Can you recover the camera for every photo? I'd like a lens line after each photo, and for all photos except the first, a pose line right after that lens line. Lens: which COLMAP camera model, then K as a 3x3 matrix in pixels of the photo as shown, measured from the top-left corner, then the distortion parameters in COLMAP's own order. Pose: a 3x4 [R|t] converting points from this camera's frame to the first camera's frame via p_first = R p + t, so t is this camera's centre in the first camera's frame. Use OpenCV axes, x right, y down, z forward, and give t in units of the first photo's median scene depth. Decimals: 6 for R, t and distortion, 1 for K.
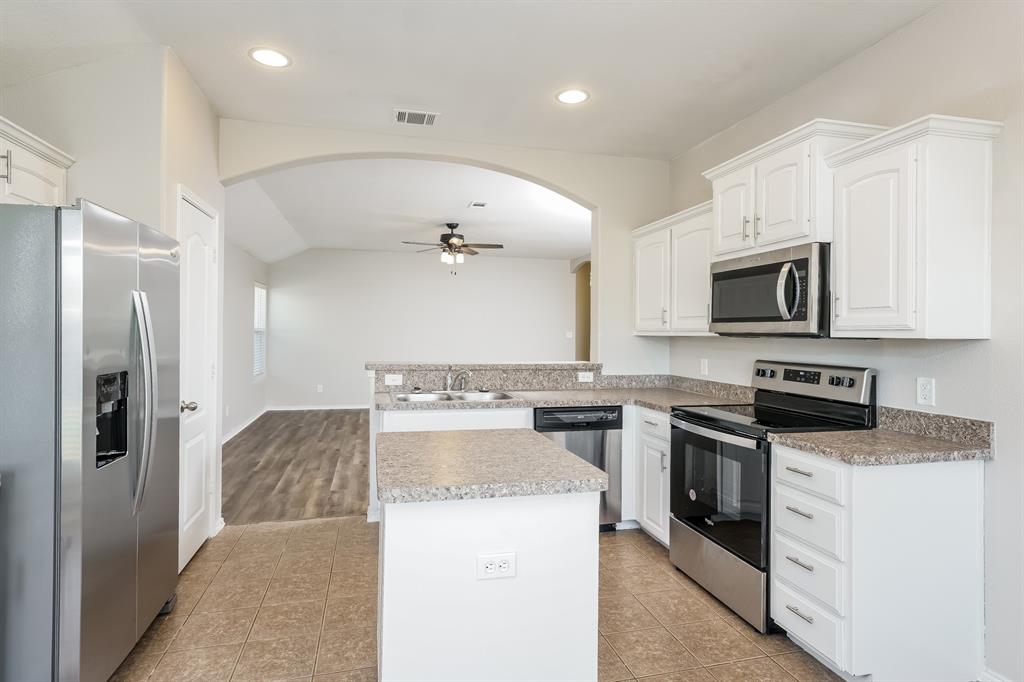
lens RADIAL K [[534.2, 0, 510.5], [0, 534.2, 337.0], [0, 0, 1]] dist [0.004640, 0.001254]
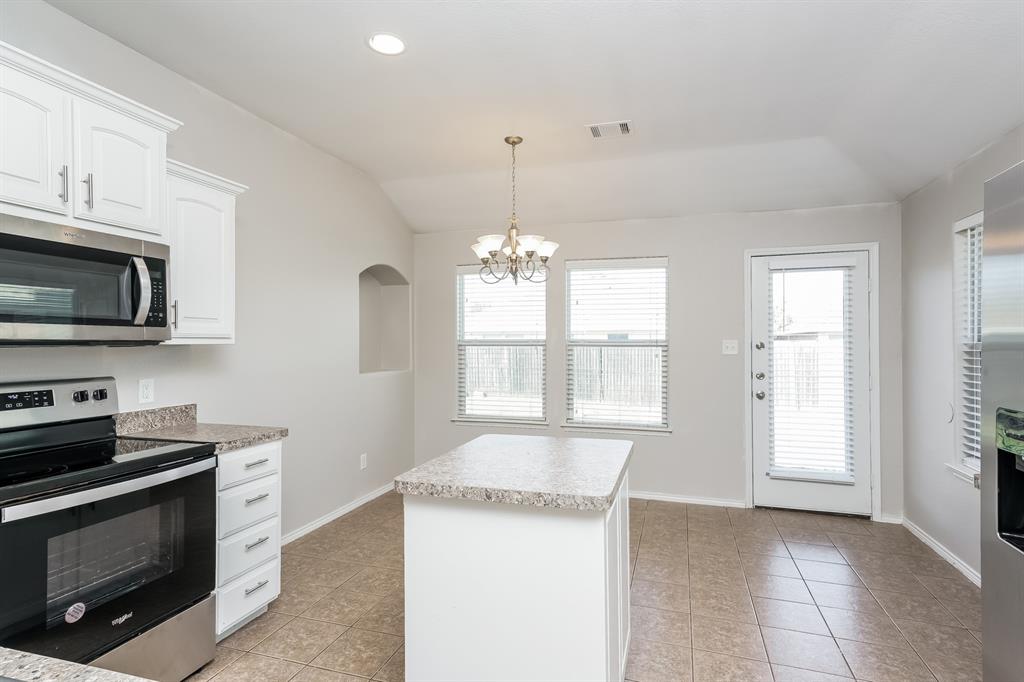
lens RADIAL K [[534.2, 0, 511.8], [0, 534.2, 339.7], [0, 0, 1]] dist [0.004640, 0.001254]
pose [[-0.850331, -0.007919, 0.526188, -0.448865], [-0.005130, 0.999964, 0.006759, -0.017658], [-0.526223, 0.003048, -0.850341, 1.459220]]
